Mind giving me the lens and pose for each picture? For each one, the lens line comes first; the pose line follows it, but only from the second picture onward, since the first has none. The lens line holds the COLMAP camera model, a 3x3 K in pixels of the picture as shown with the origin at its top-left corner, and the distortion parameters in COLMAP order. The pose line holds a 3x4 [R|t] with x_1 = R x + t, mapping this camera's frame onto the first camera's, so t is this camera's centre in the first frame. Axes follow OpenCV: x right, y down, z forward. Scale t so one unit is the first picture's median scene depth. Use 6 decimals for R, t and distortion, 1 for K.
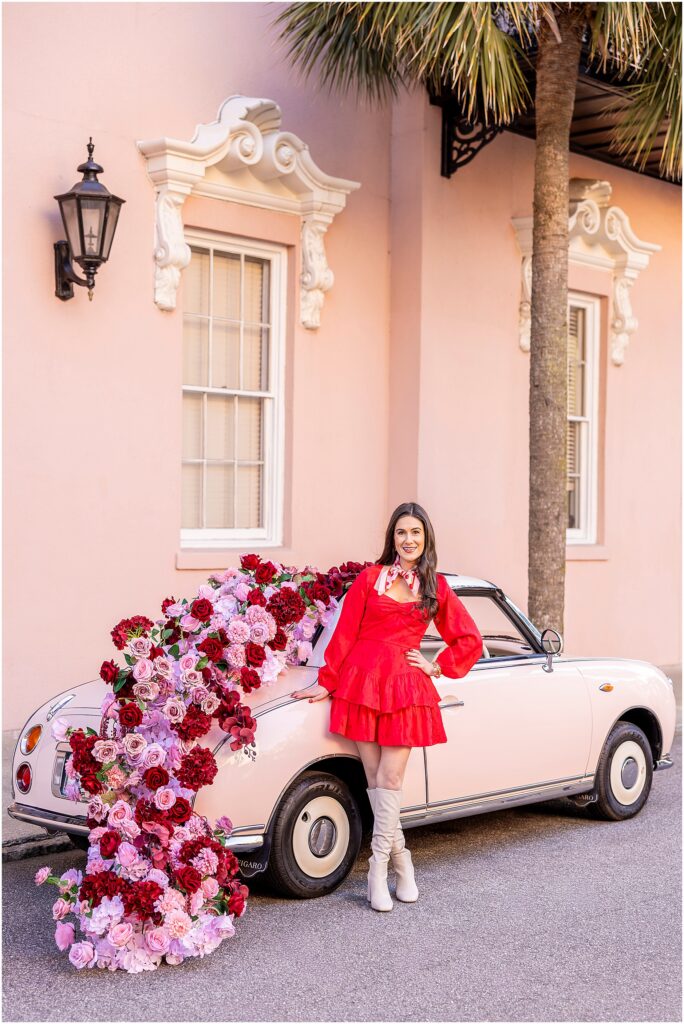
lens RADIAL K [[2760.9, 0, 342.0], [0, 2760.9, 512.0], [0, 0, 1]] dist [0.099578, 0.336715]
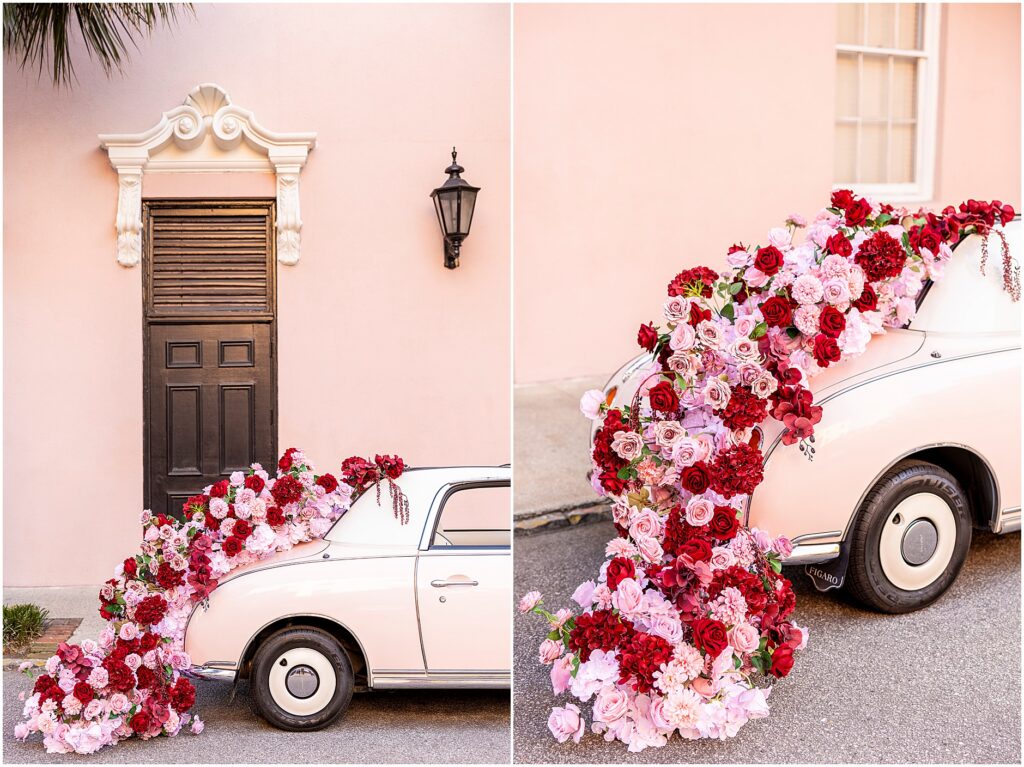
lens RADIAL K [[1256.3, 0, 590.8], [0, 1256.3, 383.9], [0, 0, 1]] dist [-0.004169, 0.006012]
pose [[0.947548, 0.033926, -0.317808, 0.016729], [0.011386, 0.990136, 0.139644, 0.019856], [0.319411, -0.135938, 0.937815, 0.649097]]
